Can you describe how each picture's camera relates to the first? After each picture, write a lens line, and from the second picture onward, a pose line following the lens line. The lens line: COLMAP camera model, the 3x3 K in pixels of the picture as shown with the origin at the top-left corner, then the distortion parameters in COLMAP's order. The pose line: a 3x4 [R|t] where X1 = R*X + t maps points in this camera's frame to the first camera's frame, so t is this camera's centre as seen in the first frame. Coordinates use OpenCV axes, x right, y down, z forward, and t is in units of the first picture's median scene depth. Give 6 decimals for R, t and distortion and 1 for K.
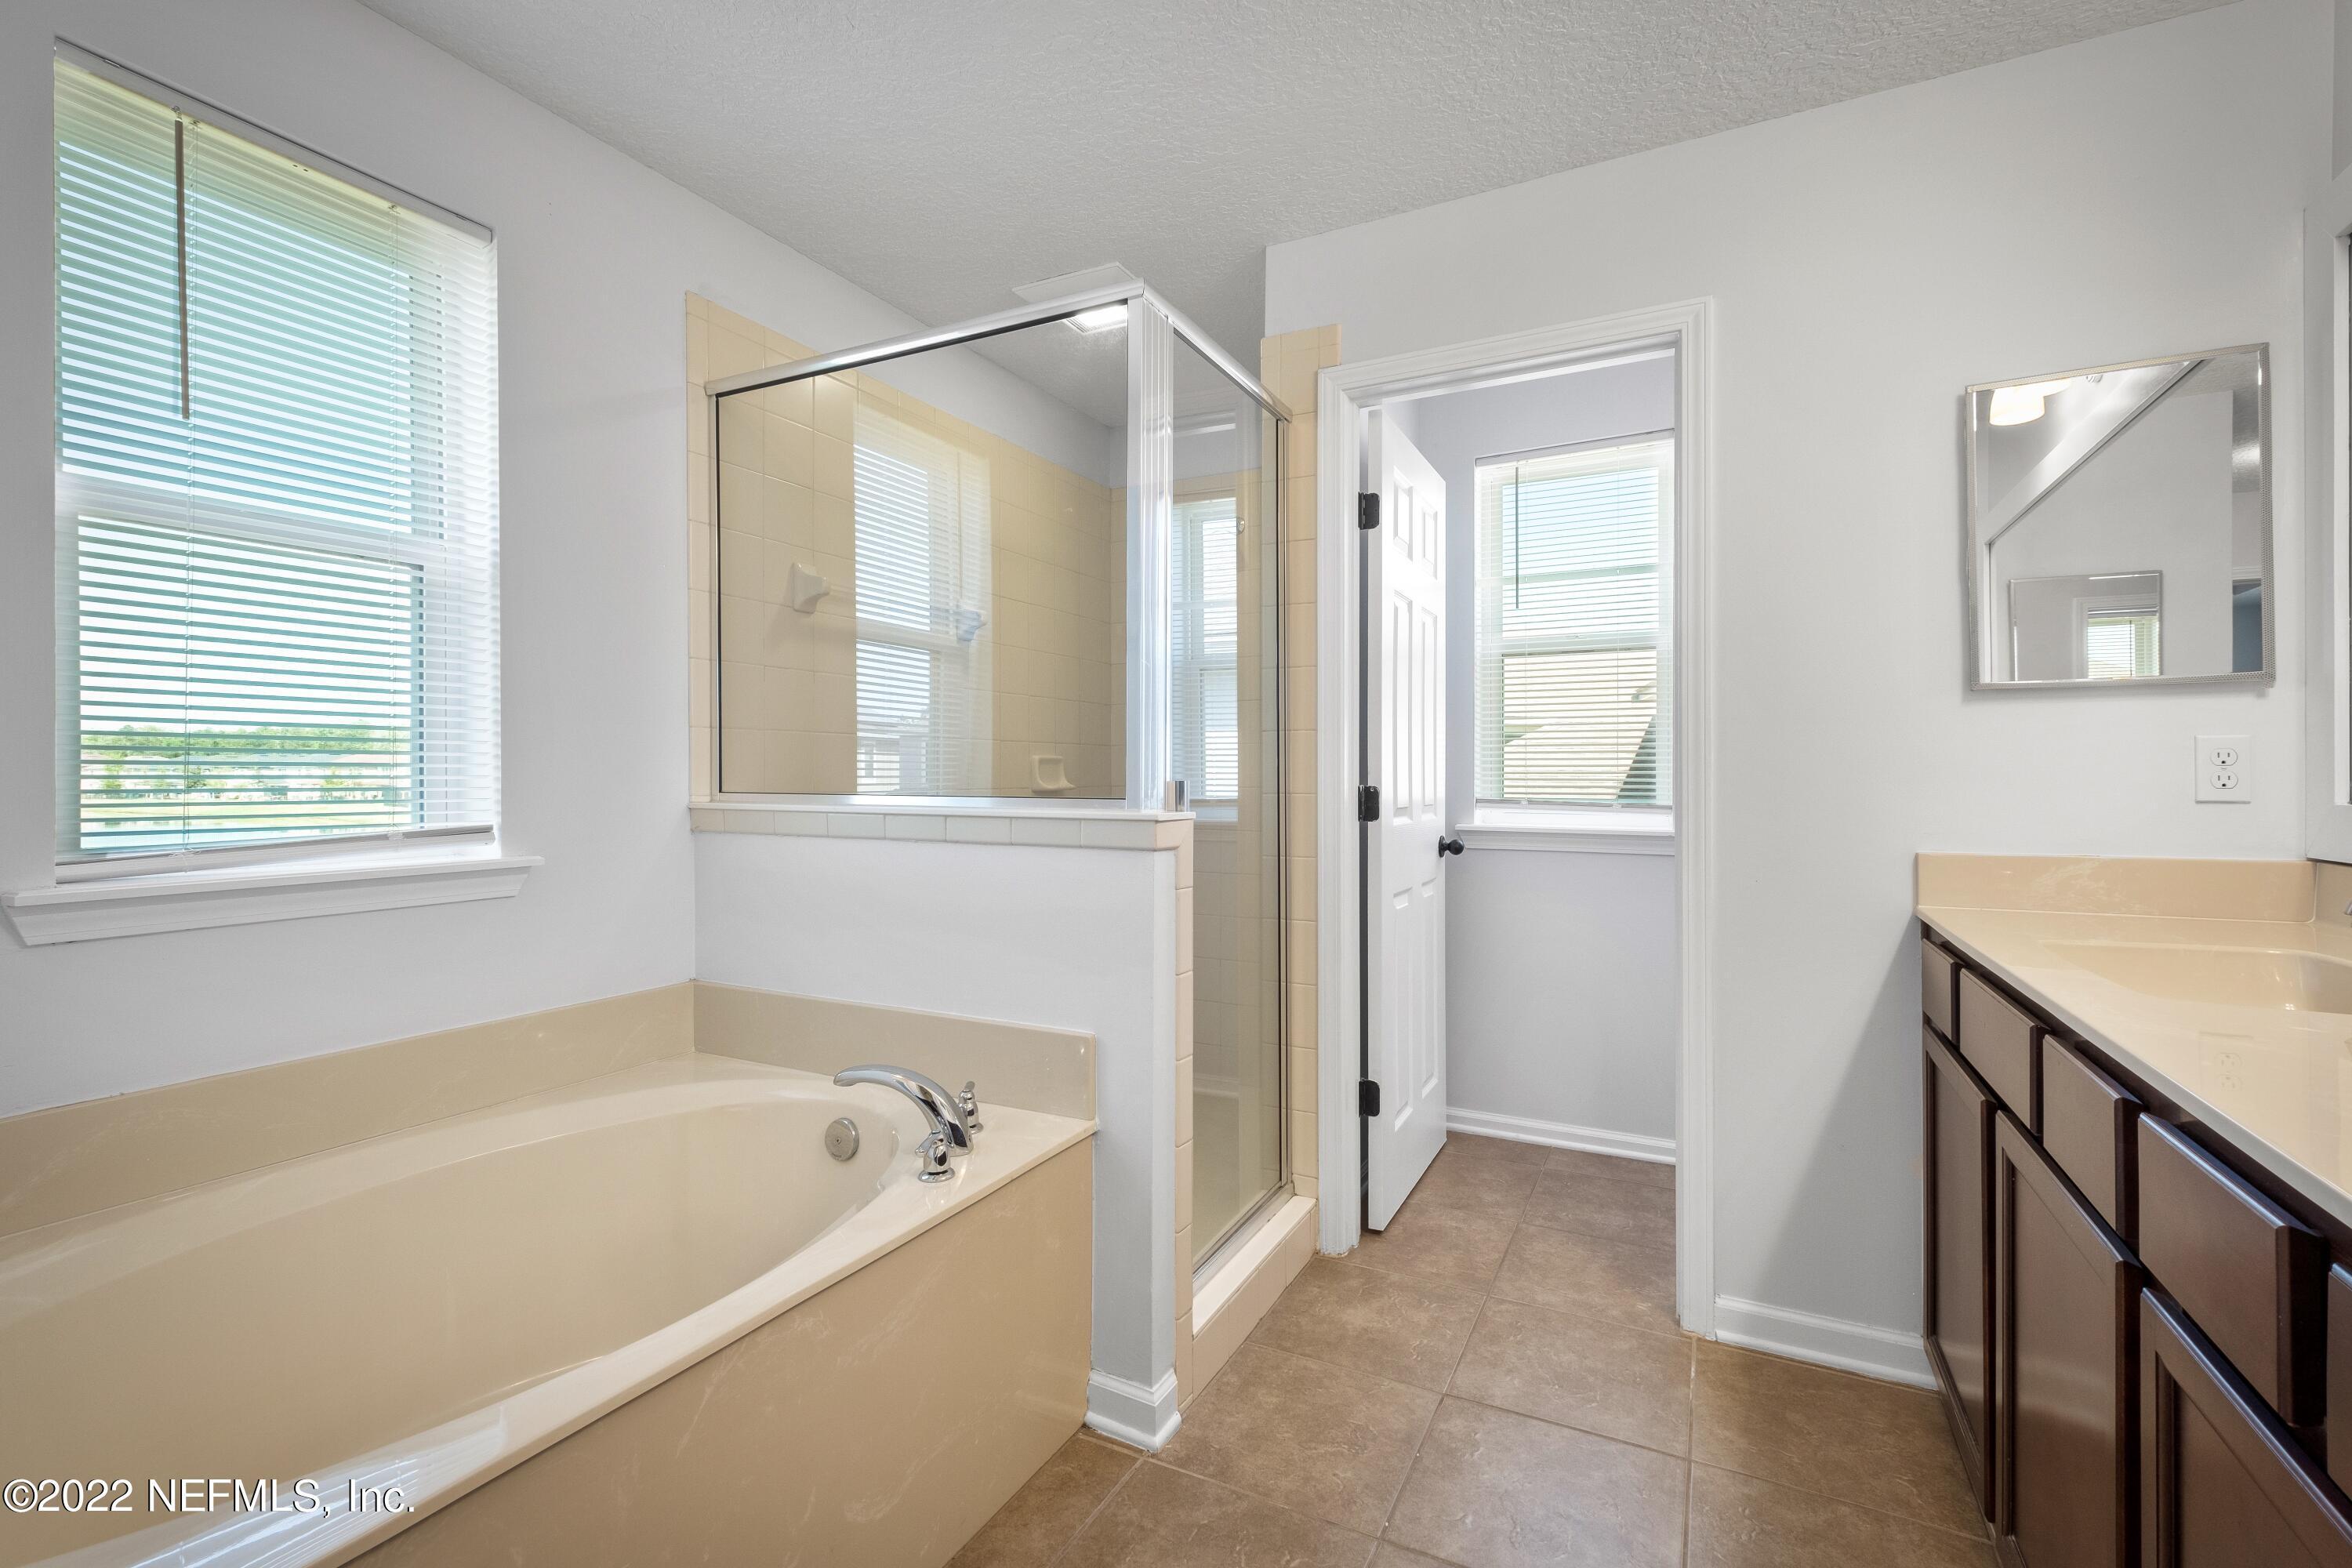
lens RADIAL K [[1026.0, 0, 1192.4], [0, 1026.0, 772.3], [0, 0, 1]] dist [0.002285, -0.001655]
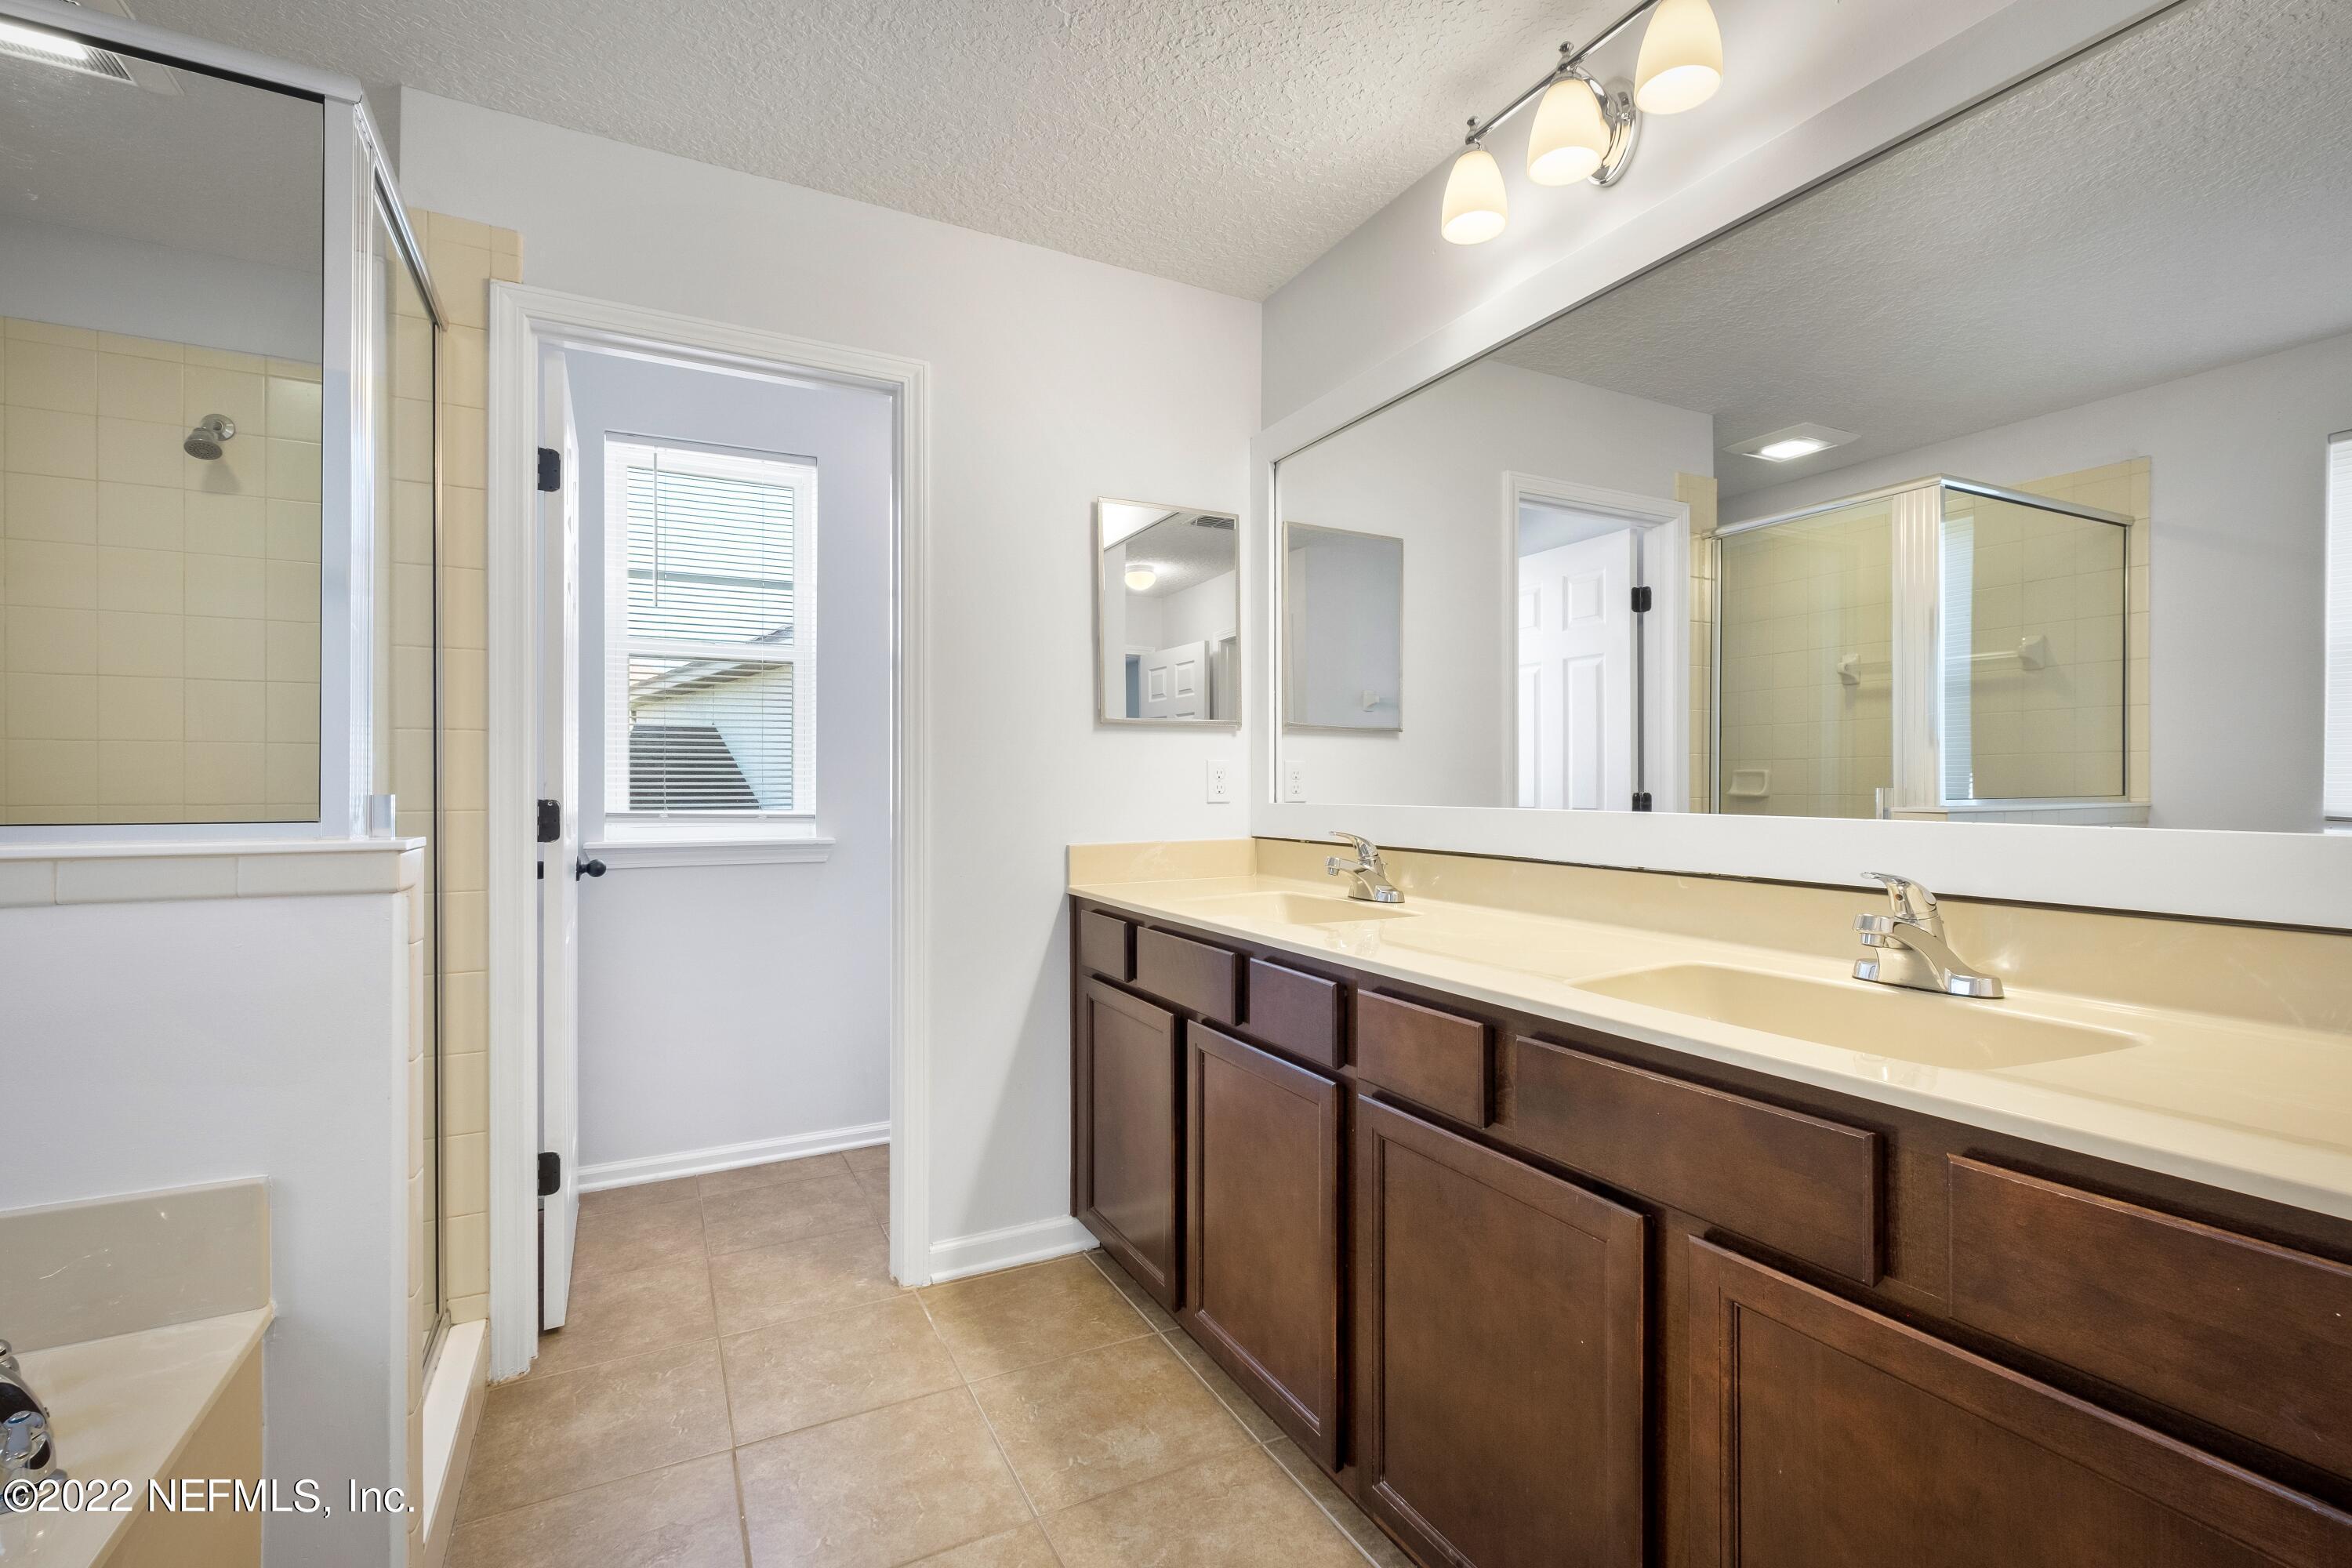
lens RADIAL K [[1026.0, 0, 1192.8], [0, 1026.0, 785.6], [0, 0, 1]] dist [0.002285, -0.001655]
pose [[0.581265, -0.000915, 0.813714, -0.237433], [-0.000405, 0.999999, 0.001413, 0.000674], [-0.813715, -0.001151, 0.581264, 0.103075]]
